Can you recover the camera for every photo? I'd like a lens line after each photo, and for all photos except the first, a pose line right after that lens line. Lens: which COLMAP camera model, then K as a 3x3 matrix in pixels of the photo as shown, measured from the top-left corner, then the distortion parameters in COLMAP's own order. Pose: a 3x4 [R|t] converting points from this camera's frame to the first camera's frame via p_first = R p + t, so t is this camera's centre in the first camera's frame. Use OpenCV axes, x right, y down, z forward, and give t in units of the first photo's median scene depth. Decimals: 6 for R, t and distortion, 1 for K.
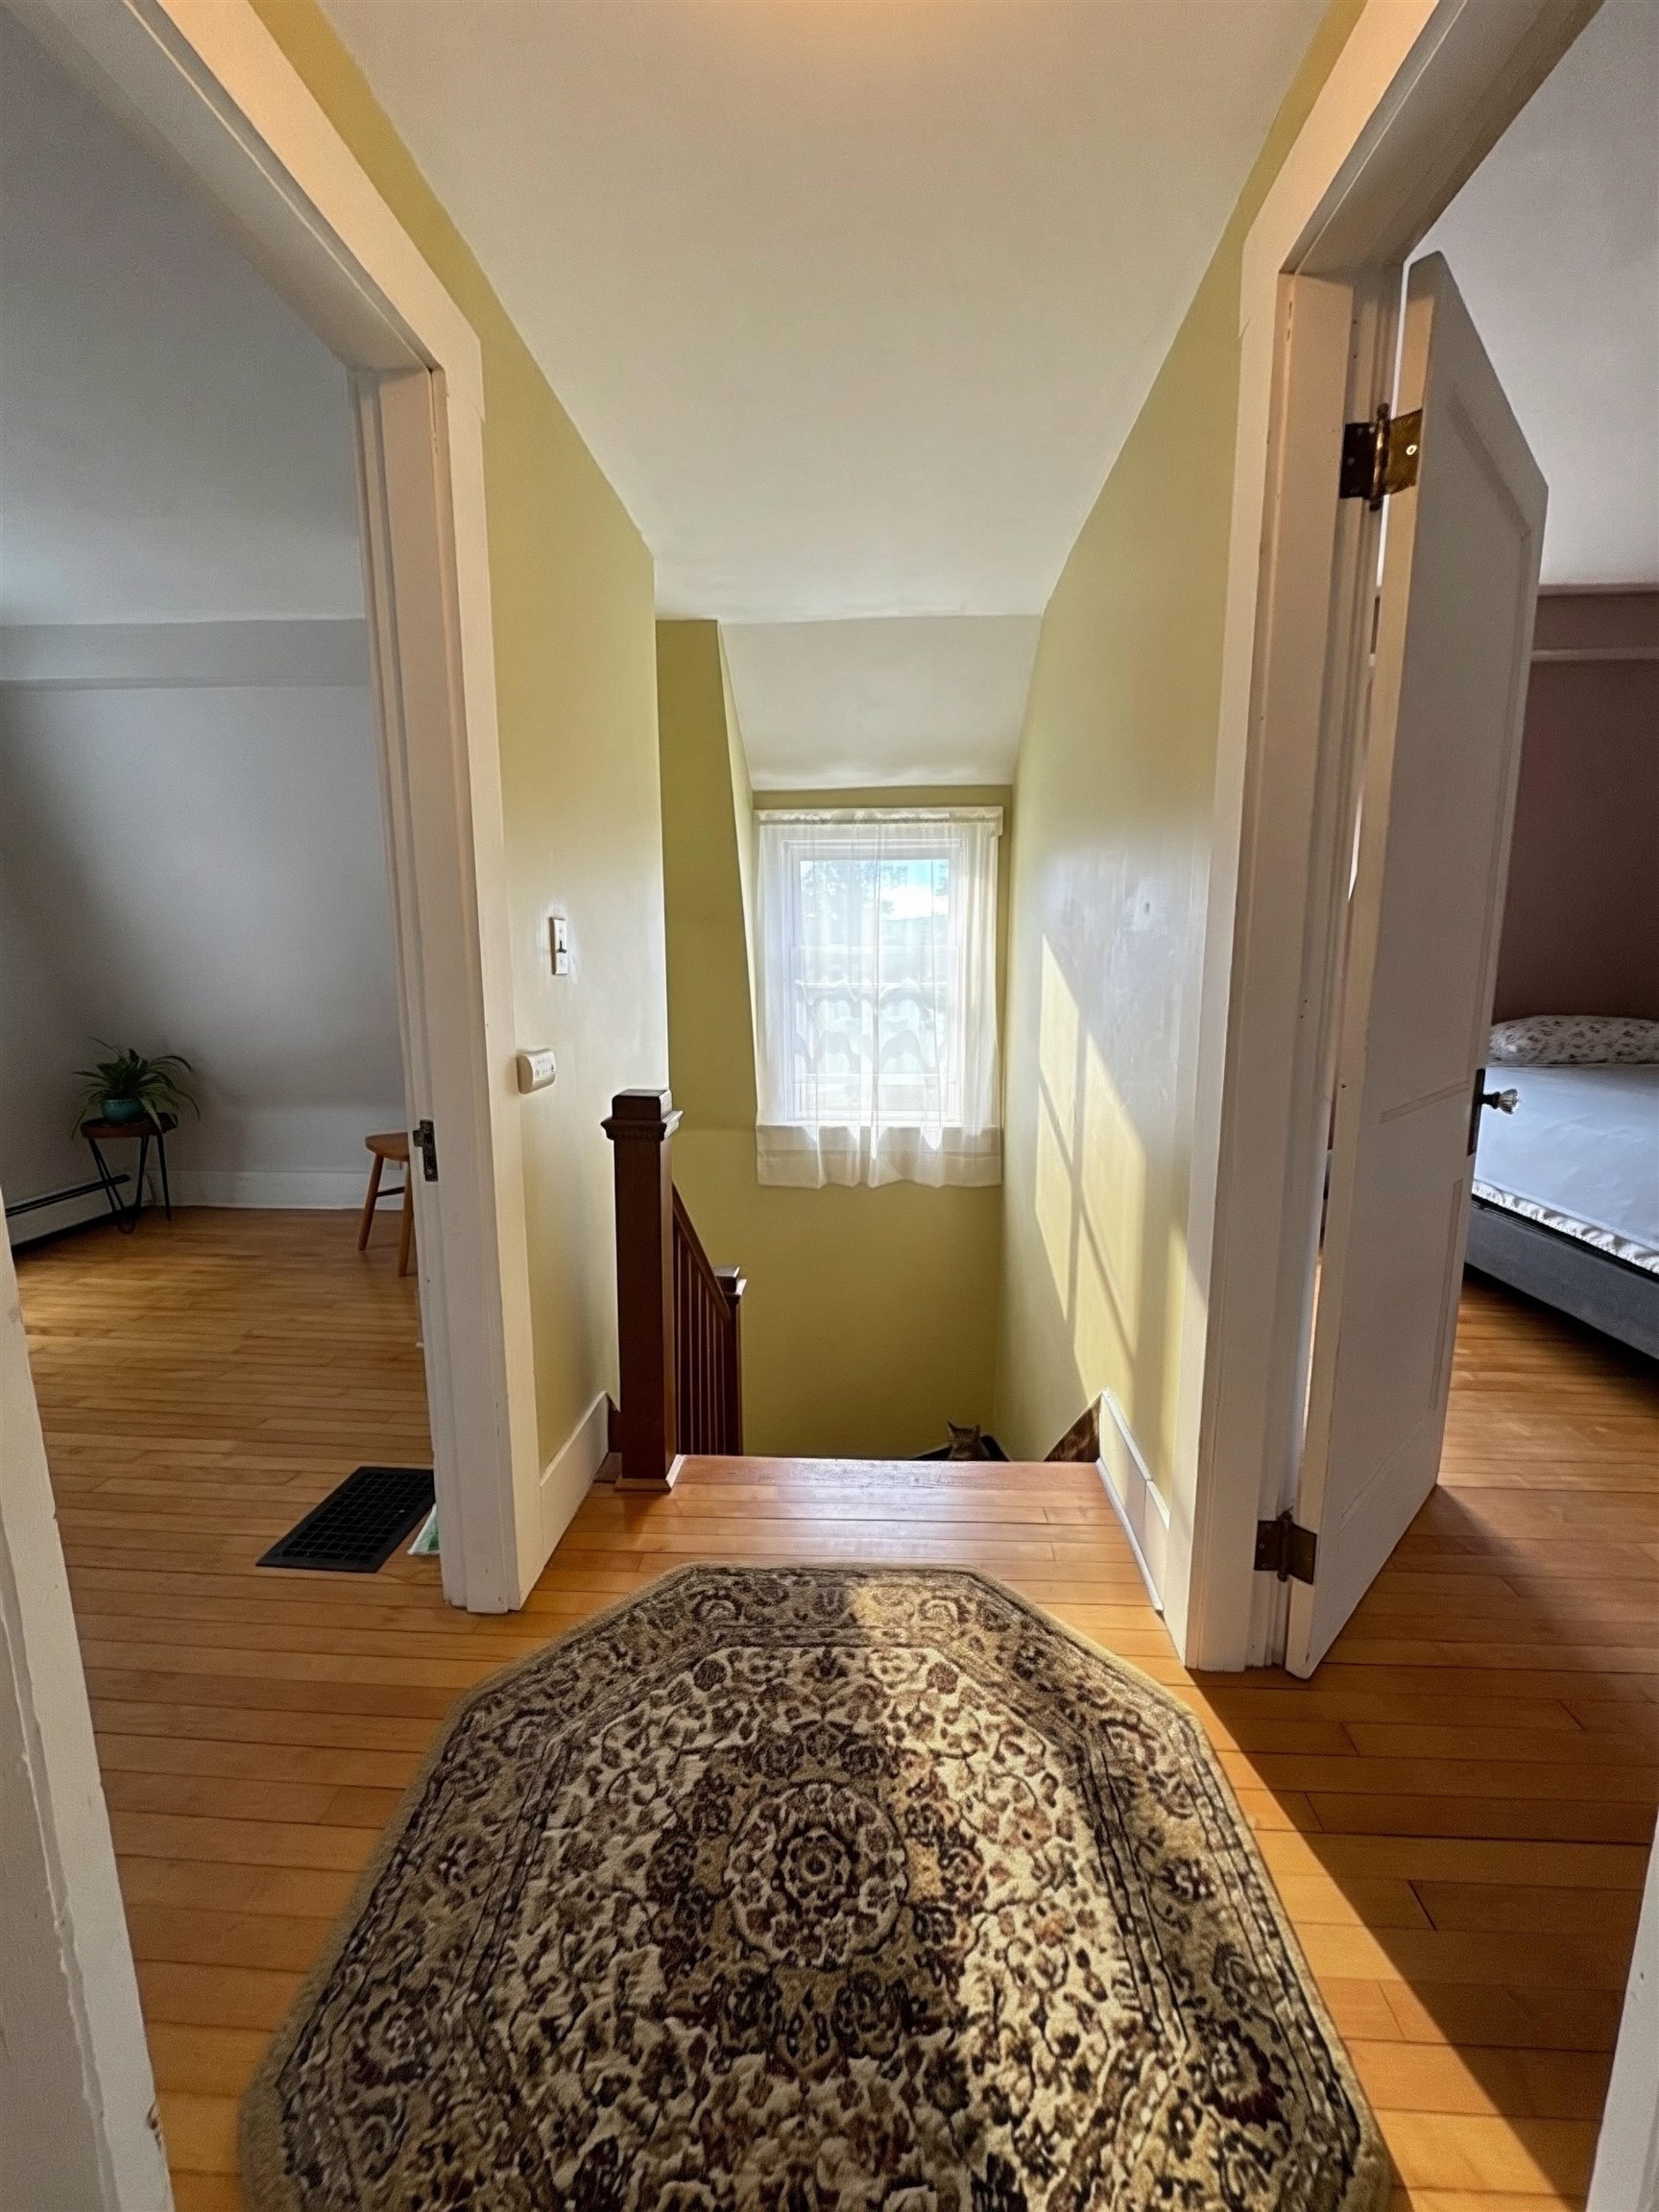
lens RADIAL K [[902.5, 0, 829.5], [0, 902.5, 1106.0], [0, 0, 1]] dist [-0.000132, -0.000031]
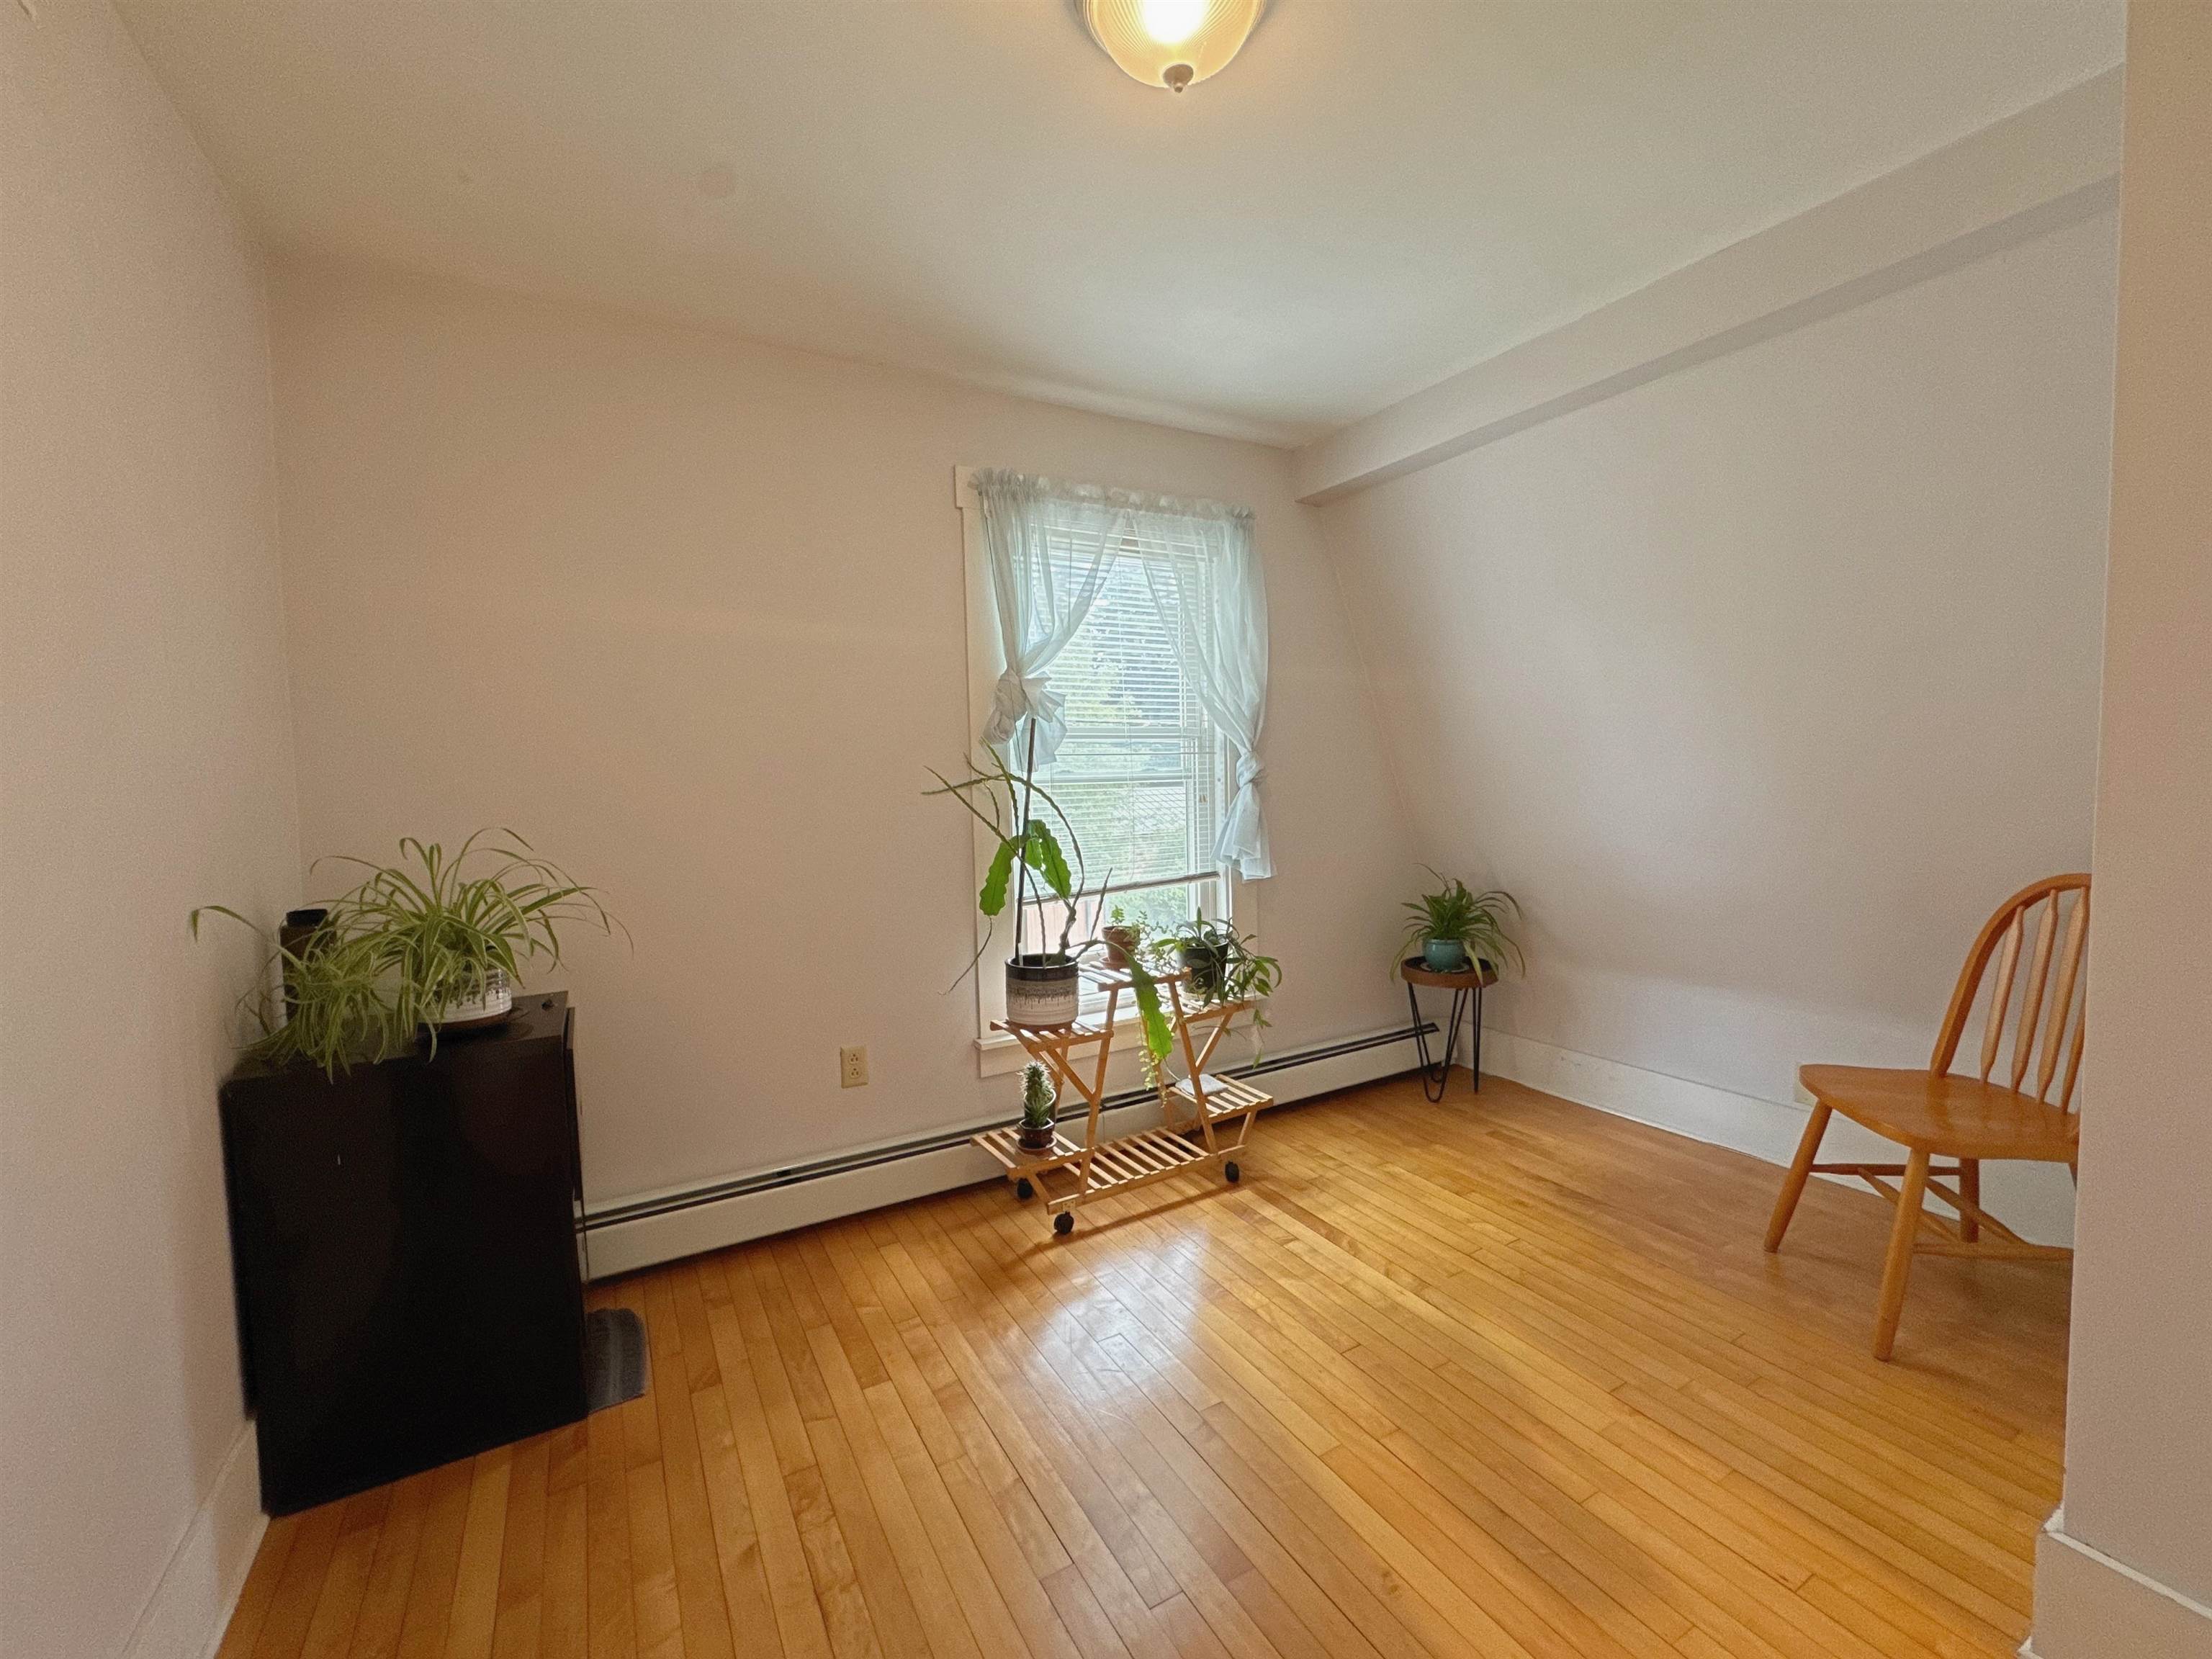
lens RADIAL K [[884.8, 0, 1106.0], [0, 884.8, 829.5], [0, 0, 1]] dist [0.000534, 0.000128]
pose [[0.547236, 0.033578, -0.836304, -0.265287], [-0.111189, 0.993255, -0.032877, -0.046970], [0.829560, 0.110979, 0.547279, 0.268849]]
